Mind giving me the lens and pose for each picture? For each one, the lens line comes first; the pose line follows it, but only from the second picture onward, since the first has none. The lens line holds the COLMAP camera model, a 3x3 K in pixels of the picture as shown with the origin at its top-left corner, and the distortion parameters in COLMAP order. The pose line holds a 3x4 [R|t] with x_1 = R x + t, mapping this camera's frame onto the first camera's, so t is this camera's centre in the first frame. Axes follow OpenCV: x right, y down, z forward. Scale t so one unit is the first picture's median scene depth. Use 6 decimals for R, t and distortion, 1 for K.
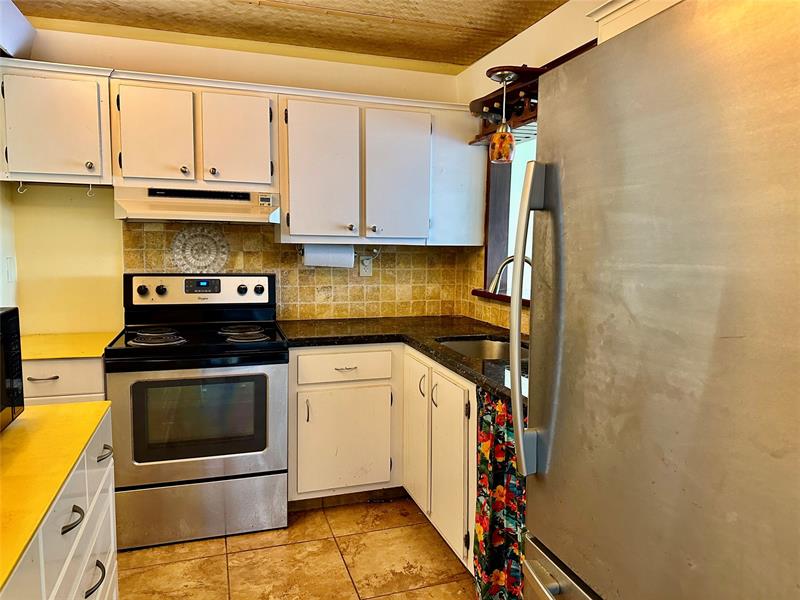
lens RADIAL K [[582.2, 0, 400.0], [0, 582.2, 300.0], [0, 0, 1]] dist [0.231078, -0.436956]
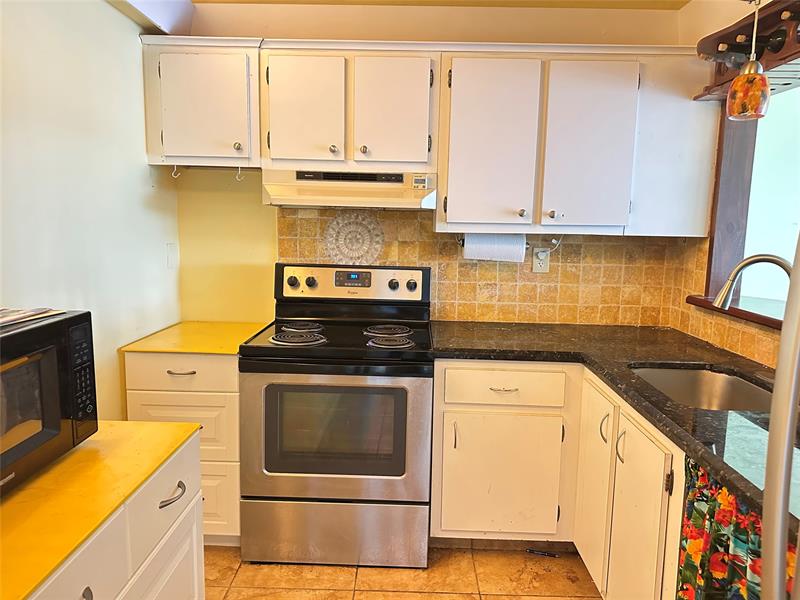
lens RADIAL K [[566.0, 0, 400.0], [0, 566.0, 300.0], [0, 0, 1]] dist [0.084798, -0.103109]
pose [[0.942615, 0.053405, -0.329582, 0.023447], [-0.042675, 0.998300, 0.039710, -0.030201], [0.331143, -0.023366, 0.943291, 0.218374]]
